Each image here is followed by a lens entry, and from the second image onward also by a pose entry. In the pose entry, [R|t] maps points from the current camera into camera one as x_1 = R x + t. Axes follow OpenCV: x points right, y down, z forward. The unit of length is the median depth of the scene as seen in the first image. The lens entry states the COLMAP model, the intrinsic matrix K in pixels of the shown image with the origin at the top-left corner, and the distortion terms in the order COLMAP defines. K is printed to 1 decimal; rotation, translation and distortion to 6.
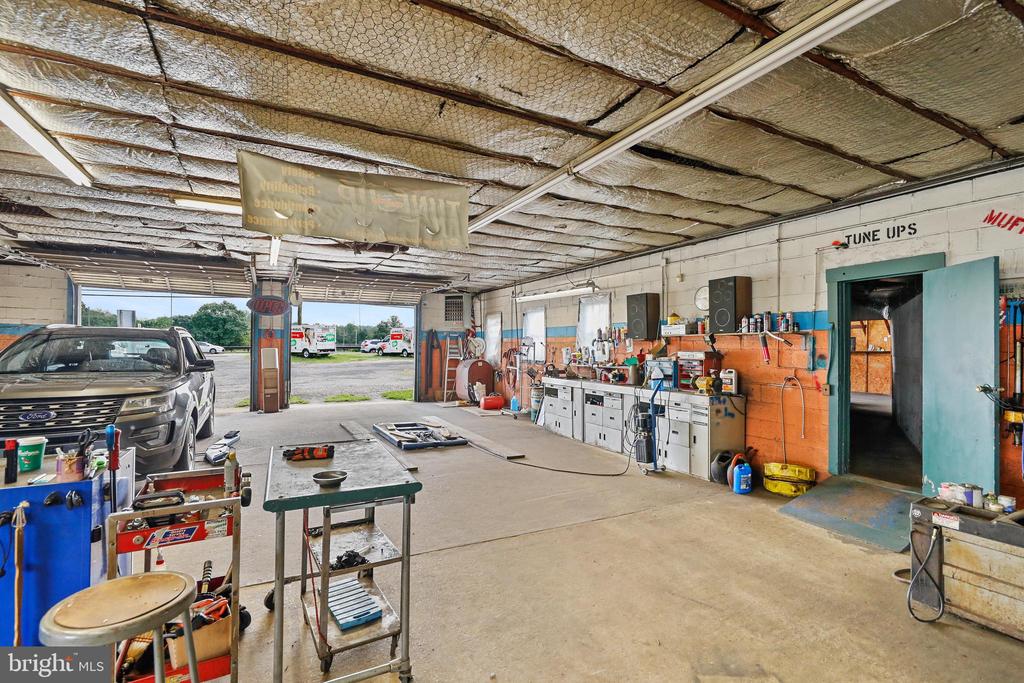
lens RADIAL K [[460.1, 0, 510.3], [0, 460.1, 341.8], [0, 0, 1]] dist [0.002347, -0.000014]
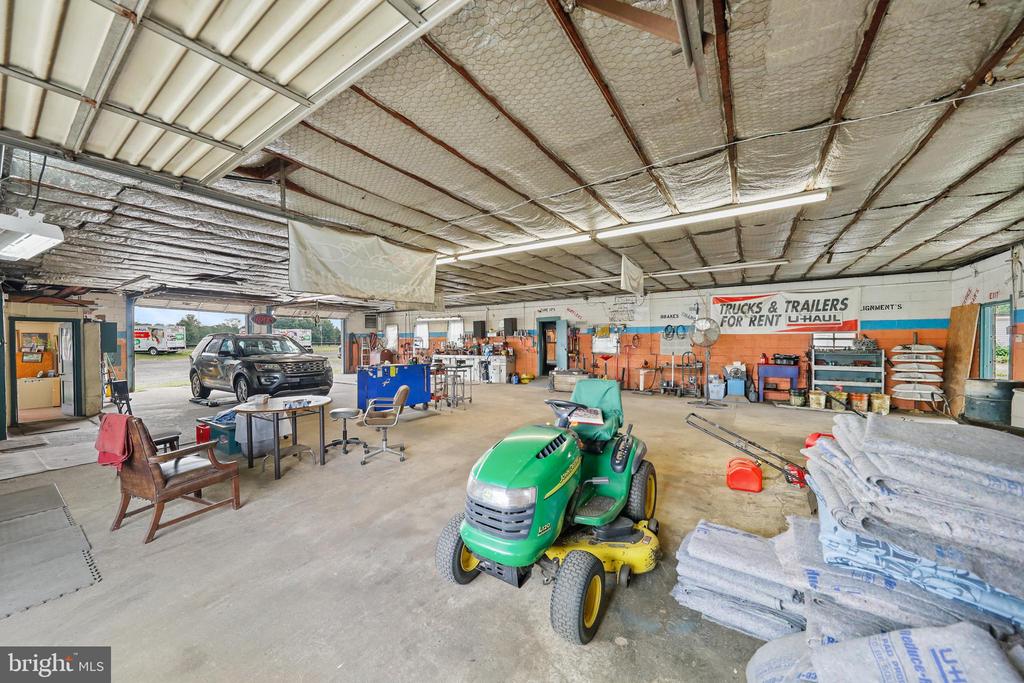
lens RADIAL K [[353.3, 0, 510.1], [0, 353.3, 342.6], [0, 0, 1]] dist [-0.002078, -0.000042]
pose [[0.870669, -0.015072, 0.491638, -0.639508], [0.008327, 0.999839, 0.015905, -0.011298], [-0.491798, -0.009755, 0.870655, -0.981078]]
